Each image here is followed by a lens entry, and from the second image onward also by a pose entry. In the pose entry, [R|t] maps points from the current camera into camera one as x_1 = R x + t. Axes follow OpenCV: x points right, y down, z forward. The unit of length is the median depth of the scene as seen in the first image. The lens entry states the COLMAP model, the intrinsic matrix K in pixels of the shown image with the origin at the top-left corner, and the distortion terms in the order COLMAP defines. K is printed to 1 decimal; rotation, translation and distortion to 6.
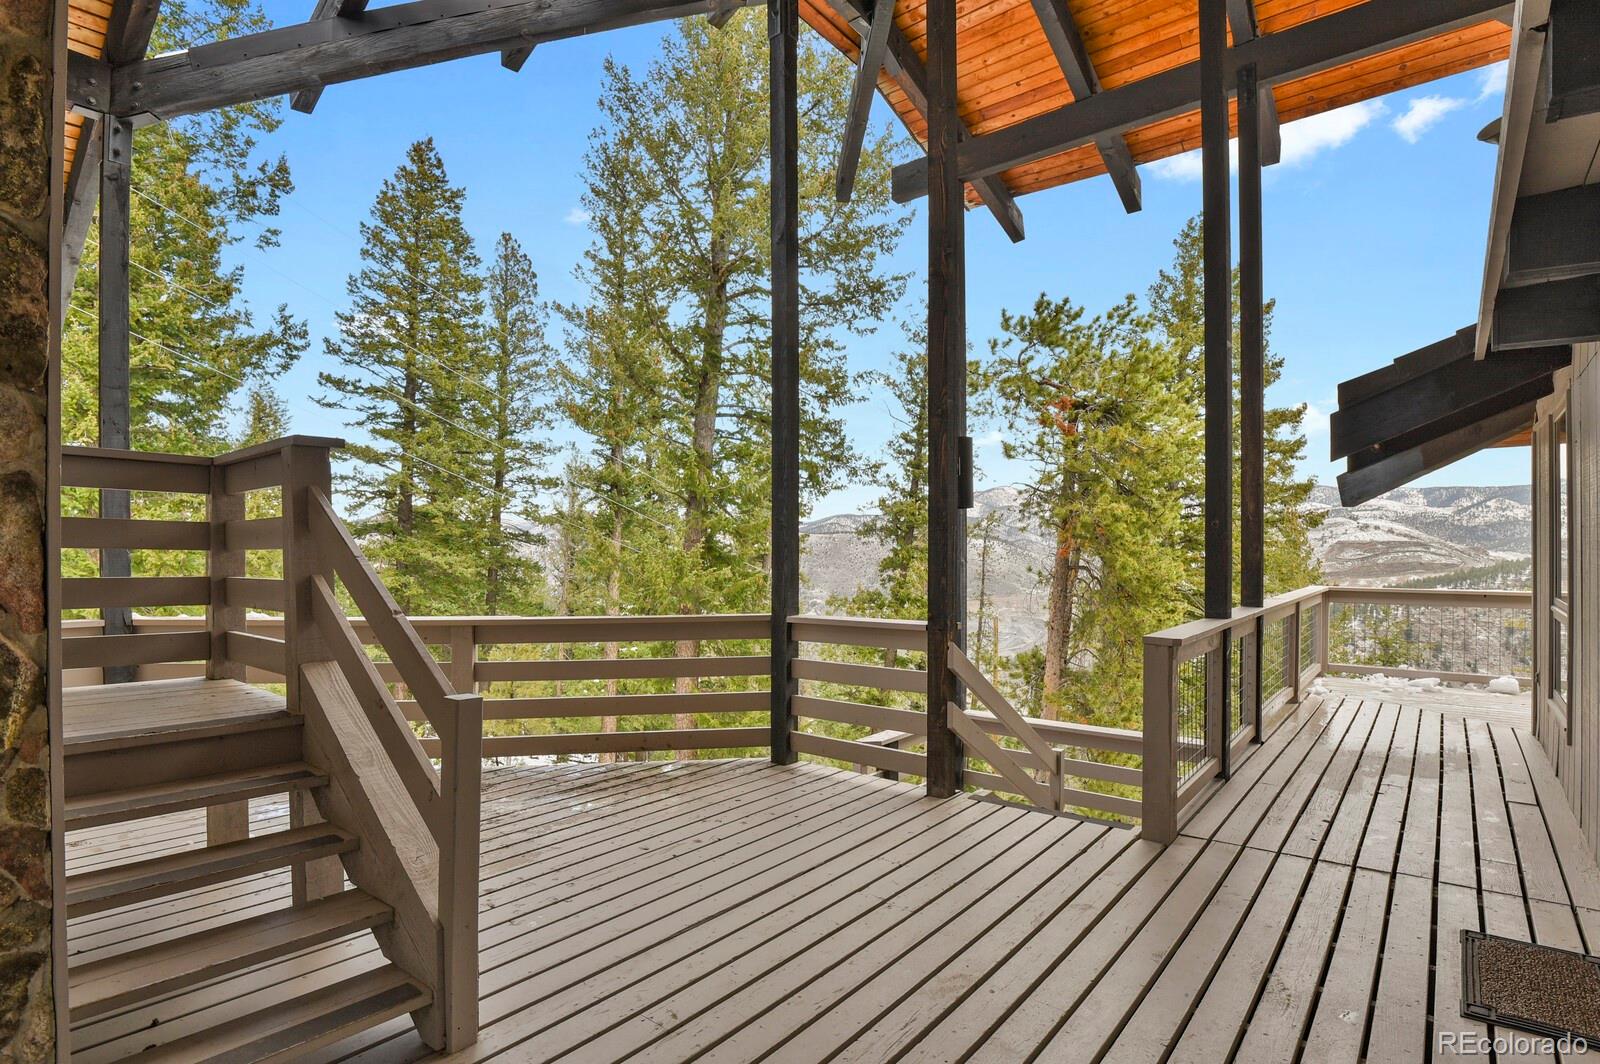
lens RADIAL K [[785.1, 0, 801.0], [0, 785.1, 544.7], [0, 0, 1]] dist [-0.024013, -0.003296]
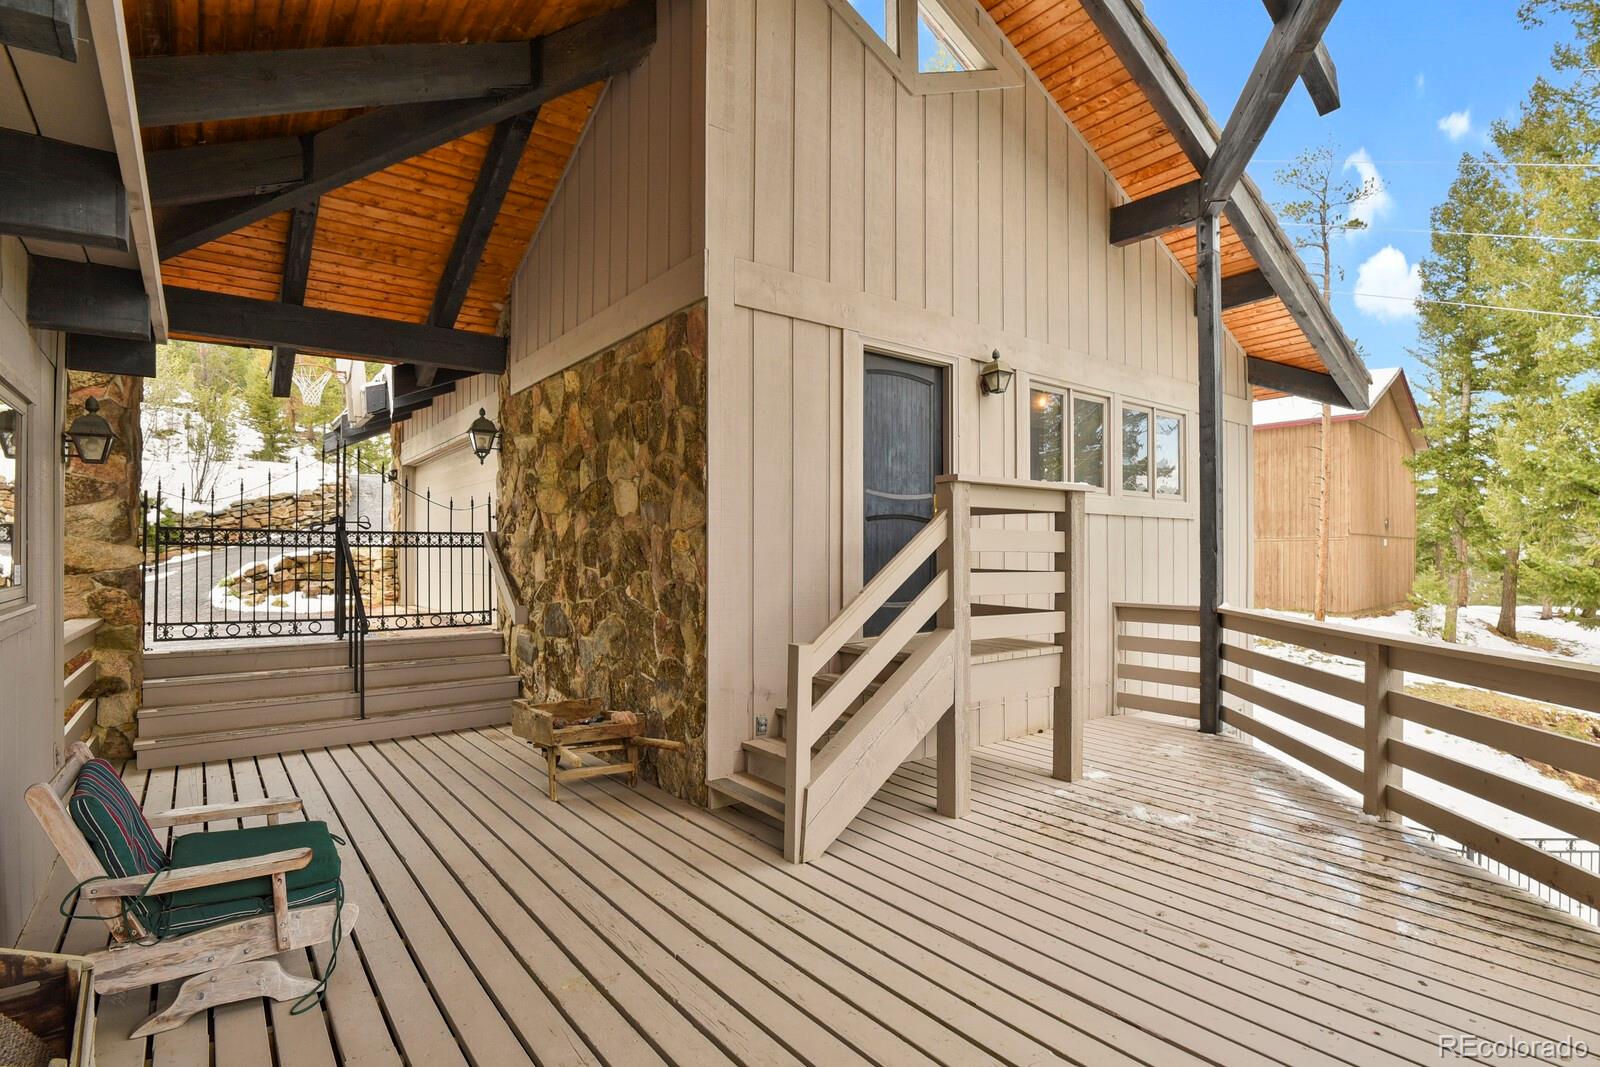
lens RADIAL K [[785.1, 0, 799.0], [0, 785.1, 543.9], [0, 0, 1]] dist [-0.024013, -0.003296]
pose [[-0.208051, -0.009850, -0.978068, 0.602521], [0.007957, 0.999899, -0.011762, 0.009022], [0.978086, -0.010229, -0.207952, 0.719684]]
